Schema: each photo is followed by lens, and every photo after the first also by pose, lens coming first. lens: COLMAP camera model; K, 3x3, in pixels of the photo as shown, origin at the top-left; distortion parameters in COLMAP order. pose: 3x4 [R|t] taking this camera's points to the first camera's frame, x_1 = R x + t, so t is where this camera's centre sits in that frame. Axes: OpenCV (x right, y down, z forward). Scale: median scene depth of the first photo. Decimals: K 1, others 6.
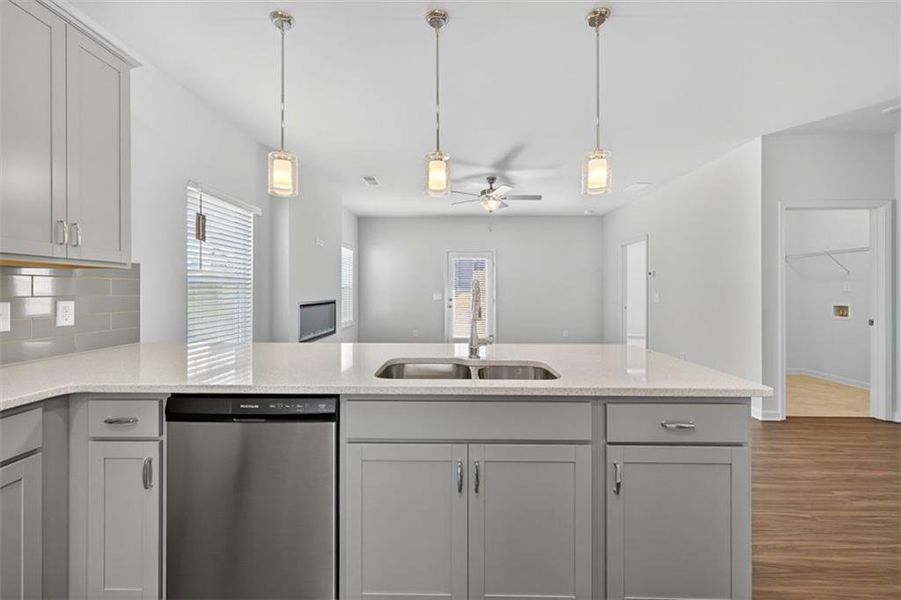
lens RADIAL K [[357.9, 0, 454.9], [0, 357.9, 290.5], [0, 0, 1]] dist [-0.000956, -0.000080]
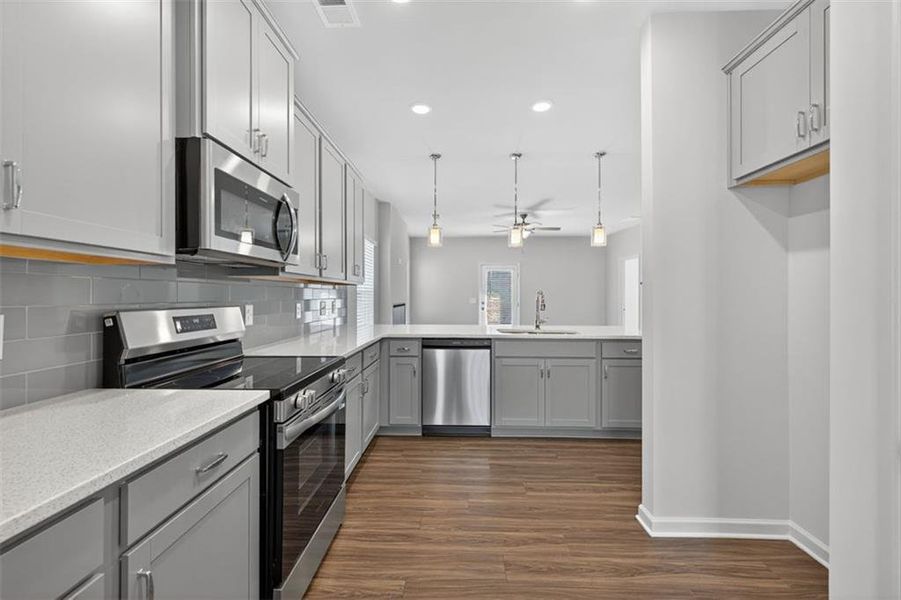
lens RADIAL K [[378.3, 0, 451.6], [0, 378.3, 292.1], [0, 0, 1]] dist [-0.001083, -0.000141]
pose [[0.999988, -0.001048, -0.004729, -0.187370], [0.001001, 0.999950, -0.009907, 0.000460], [0.004739, 0.009903, 0.999940, -0.507432]]
